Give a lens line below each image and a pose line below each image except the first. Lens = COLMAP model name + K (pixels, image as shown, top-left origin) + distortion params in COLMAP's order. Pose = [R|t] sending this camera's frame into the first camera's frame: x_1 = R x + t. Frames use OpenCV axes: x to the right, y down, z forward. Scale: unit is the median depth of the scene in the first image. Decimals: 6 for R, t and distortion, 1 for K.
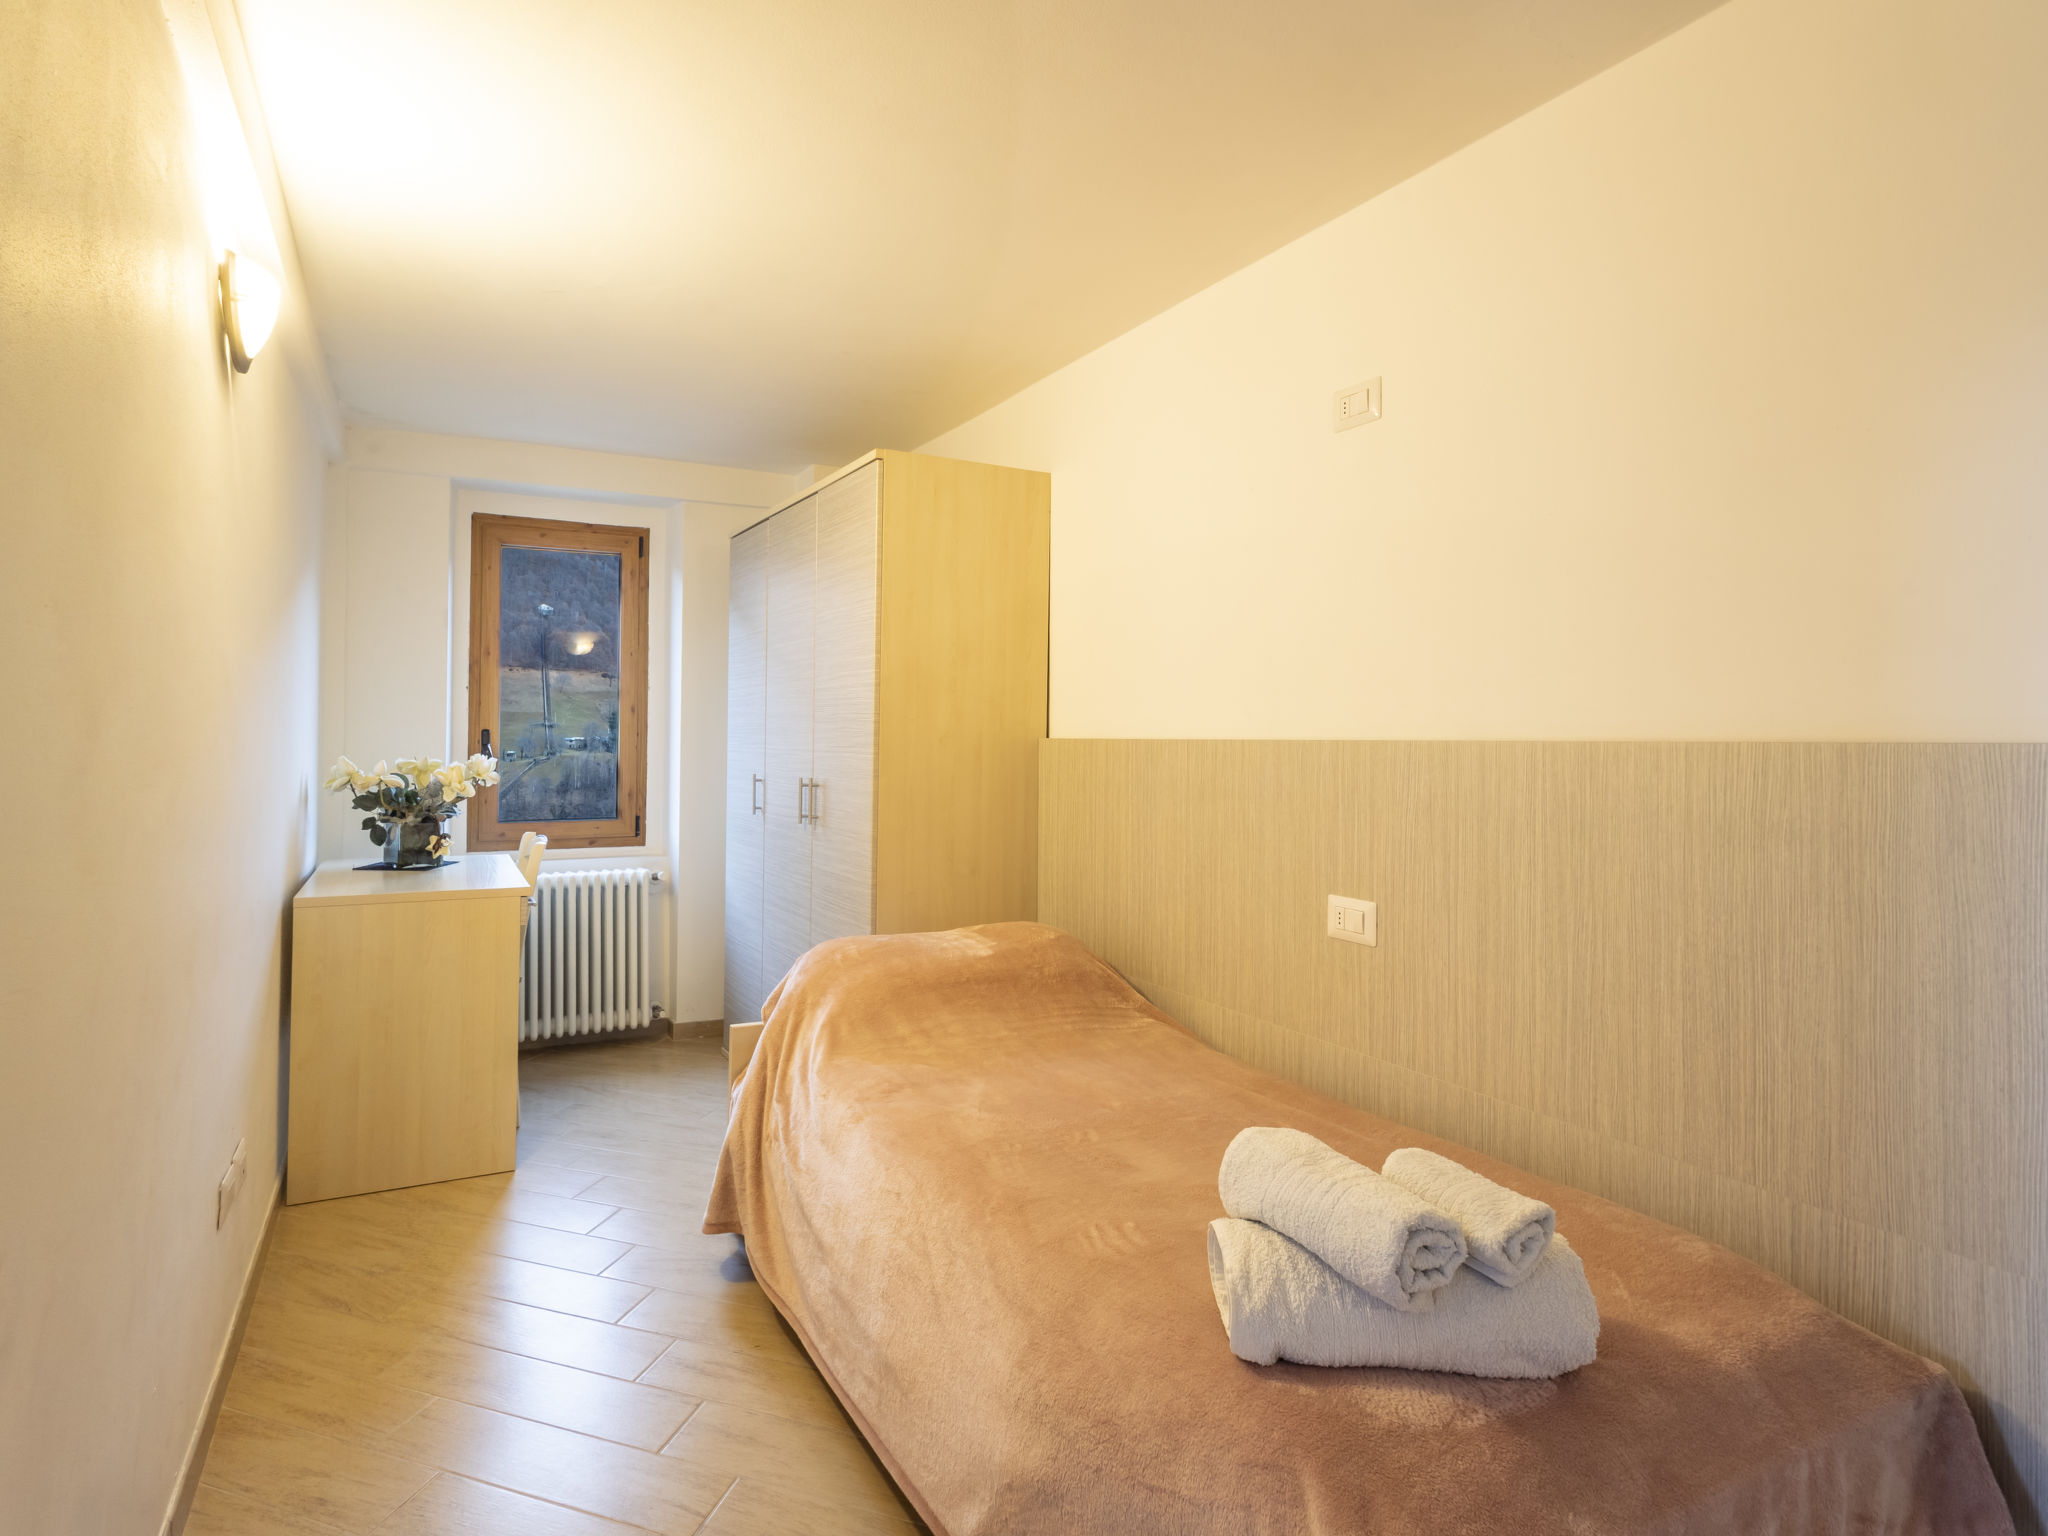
lens RADIAL K [[1118.3, 0, 1020.8], [0, 1118.3, 729.1], [0, 0, 1]] dist [0.010358, -0.001804]
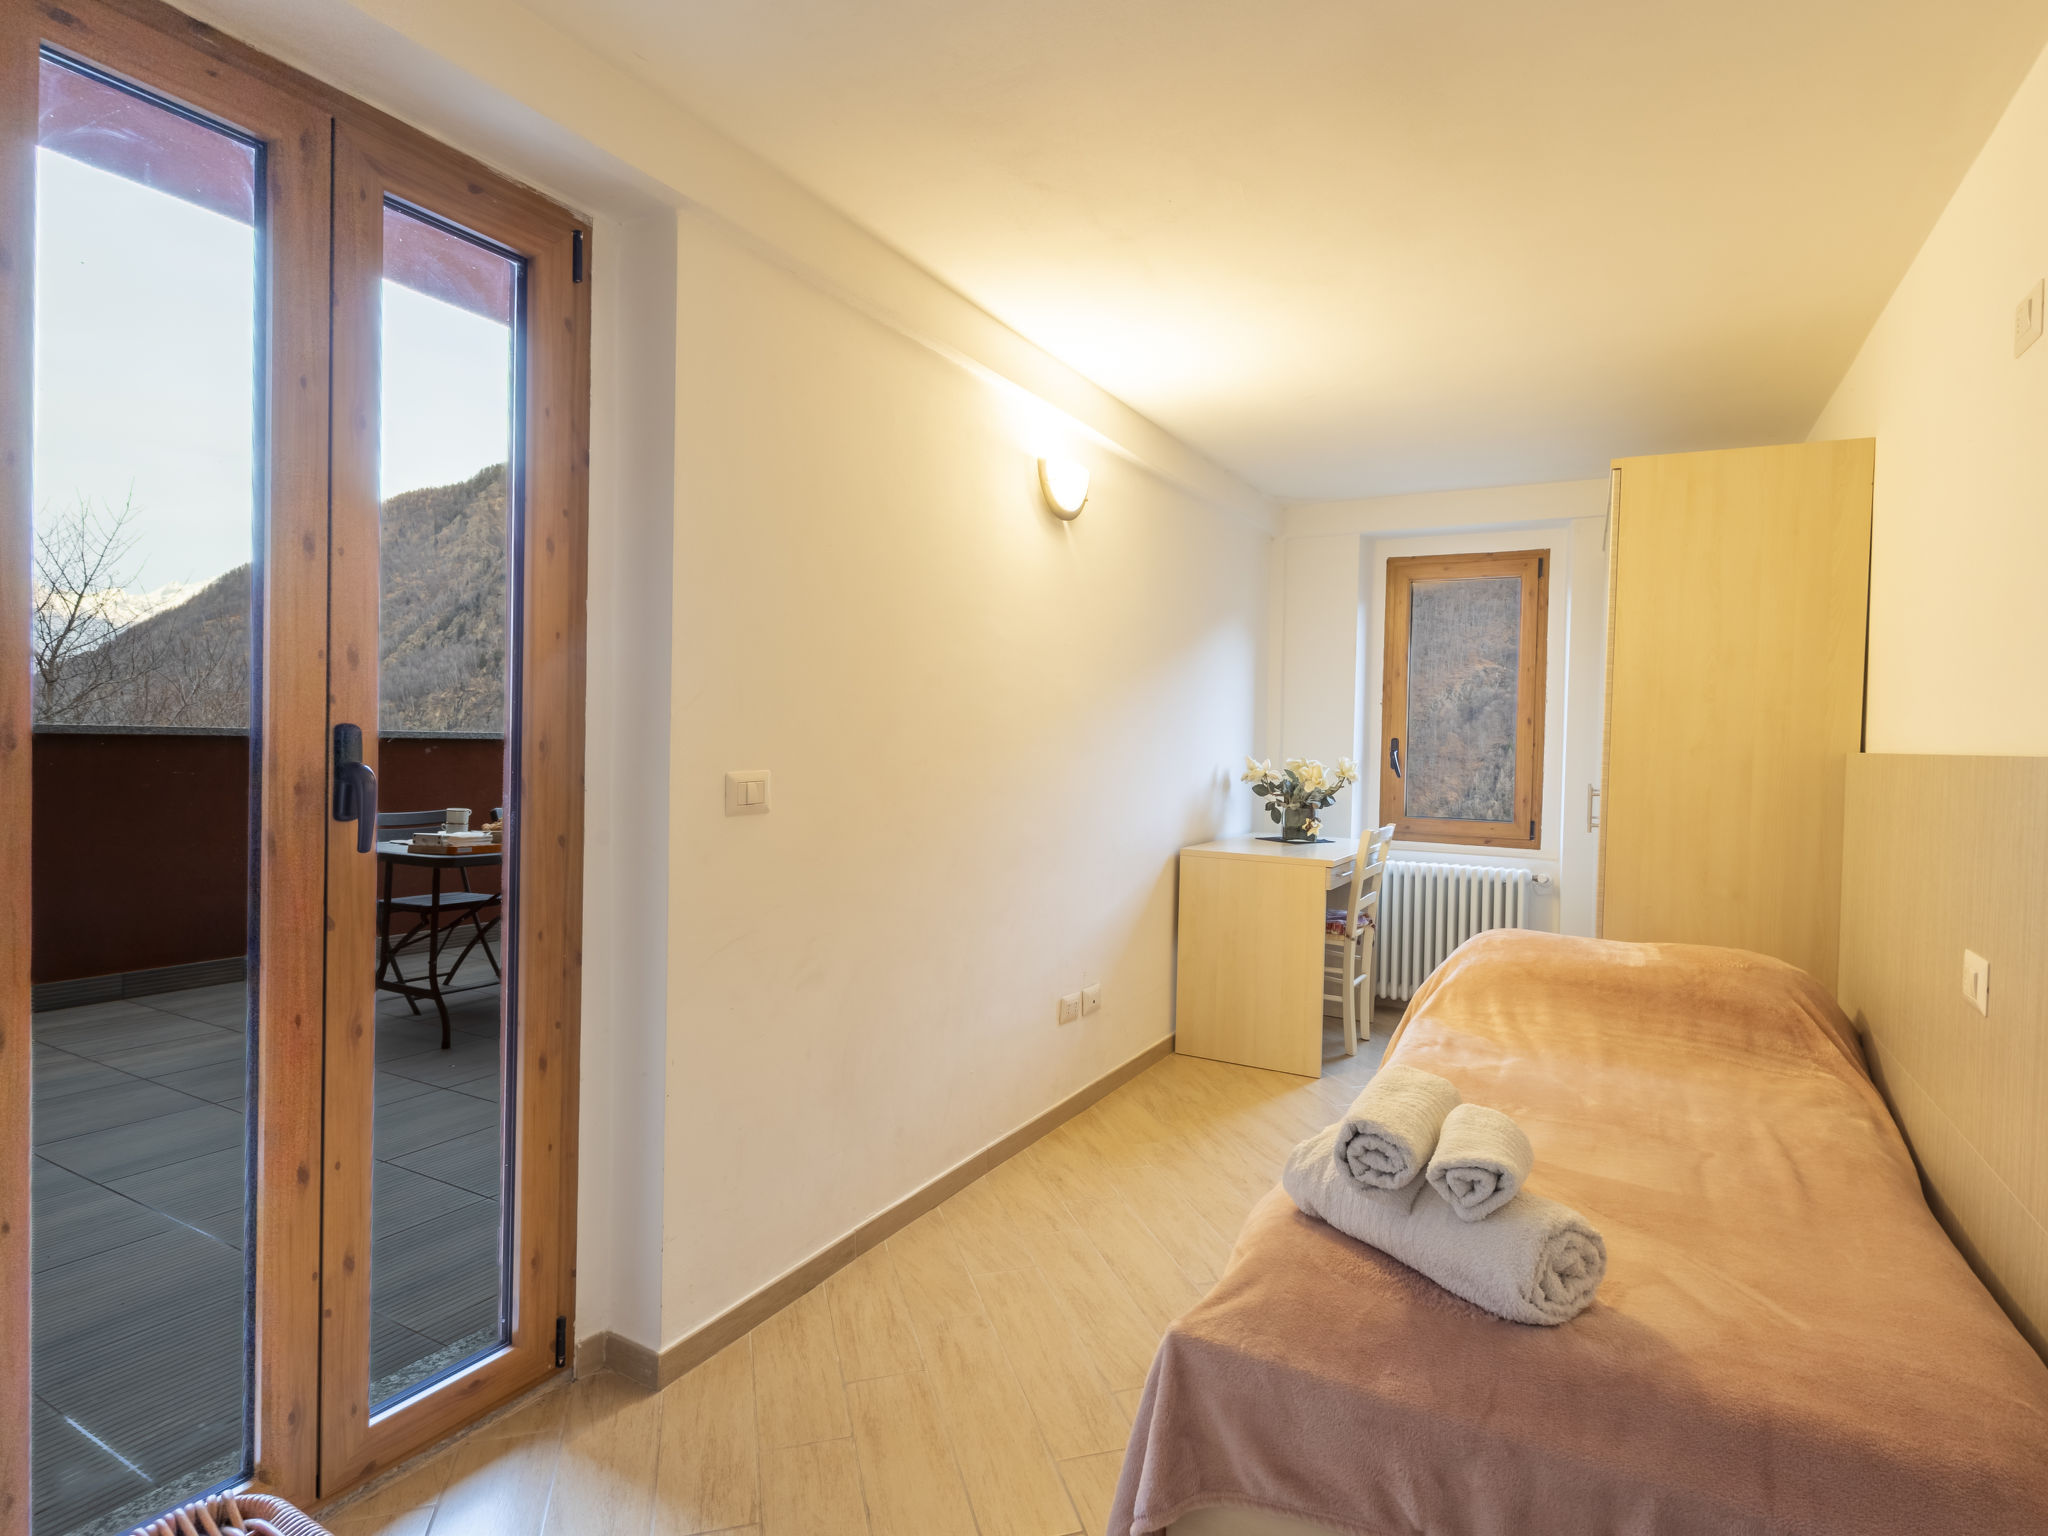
lens RADIAL K [[1130.9, 0, 1024.0], [0, 1130.9, 768.0], [0, 0, 1]] dist [-0.000794, -0.000909]
pose [[0.557499, 0.030759, -0.829608, 0.382919], [-0.012460, 0.999511, 0.028686, 0.002995], [0.830084, -0.005655, 0.557610, -0.004264]]
